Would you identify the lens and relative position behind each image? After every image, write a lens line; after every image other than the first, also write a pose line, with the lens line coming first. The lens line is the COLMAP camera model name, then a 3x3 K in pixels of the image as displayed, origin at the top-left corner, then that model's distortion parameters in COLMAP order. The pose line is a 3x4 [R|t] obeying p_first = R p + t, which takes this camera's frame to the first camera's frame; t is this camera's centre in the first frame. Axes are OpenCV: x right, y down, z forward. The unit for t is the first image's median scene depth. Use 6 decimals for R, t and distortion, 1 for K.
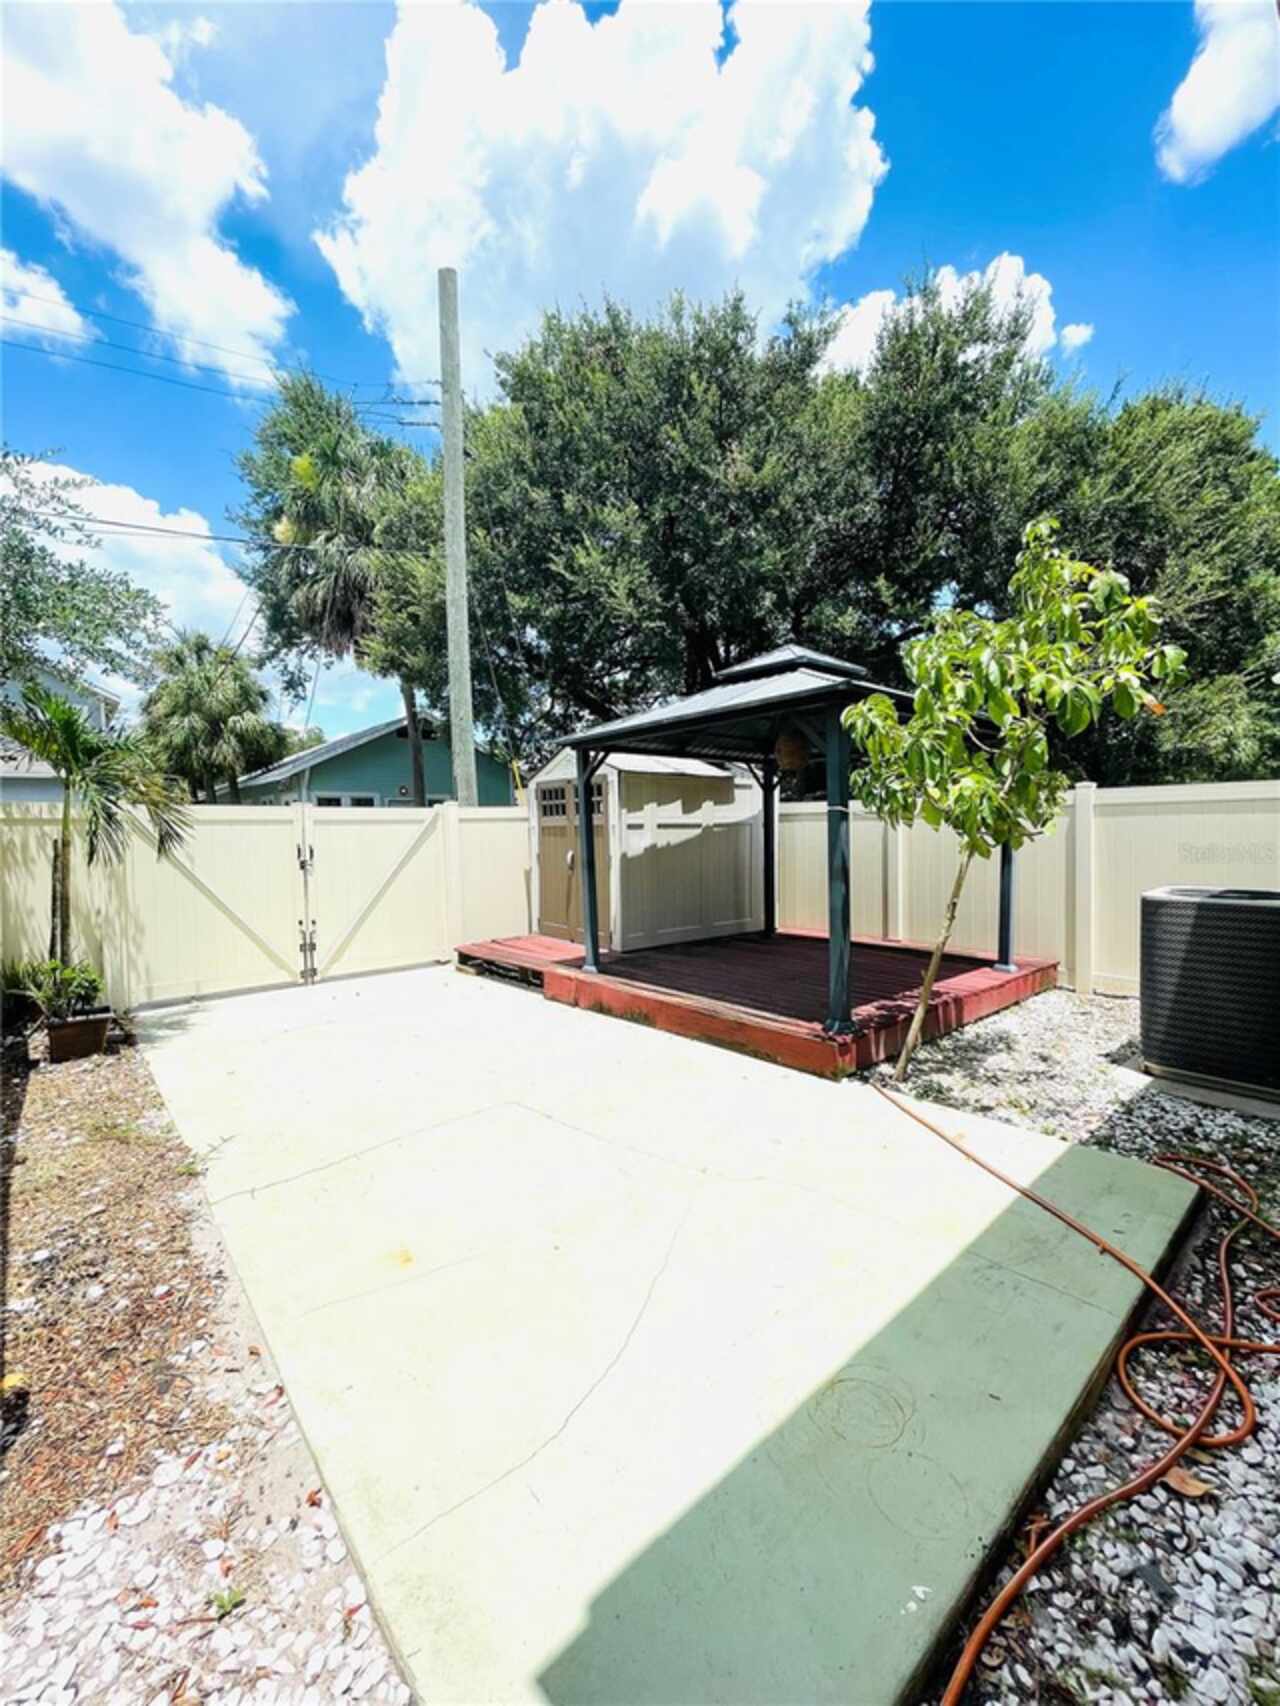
lens RADIAL K [[687.6, 0, 641.7], [0, 687.6, 850.7], [0, 0, 1]] dist [-0.003662, 0.001548]
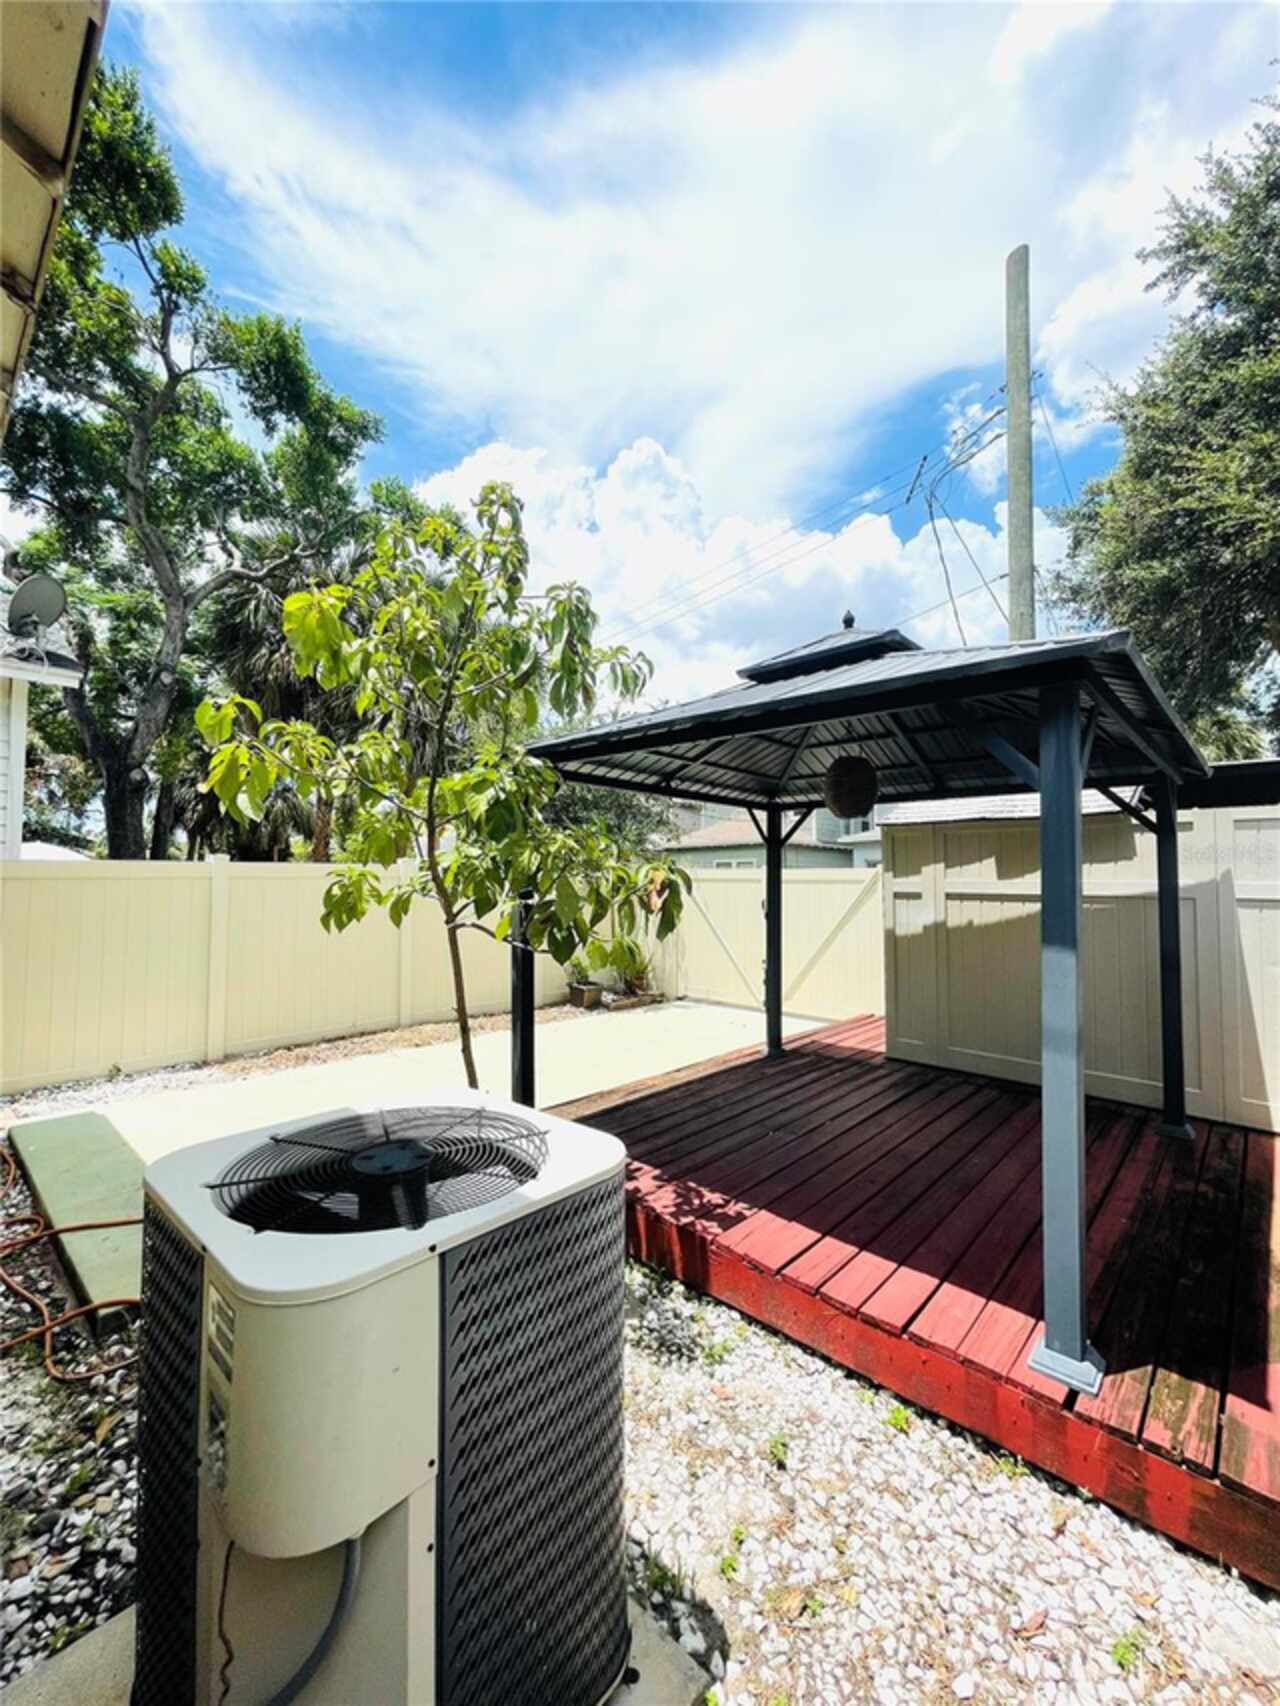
lens RADIAL K [[687.6, 0, 641.7], [0, 687.6, 850.7], [0, 0, 1]] dist [-0.003662, 0.001548]
pose [[0.080444, -0.044557, -0.995763, 0.712496], [-0.066318, 0.996548, -0.049950, -0.027202], [0.994551, 0.070055, 0.077211, 0.648546]]
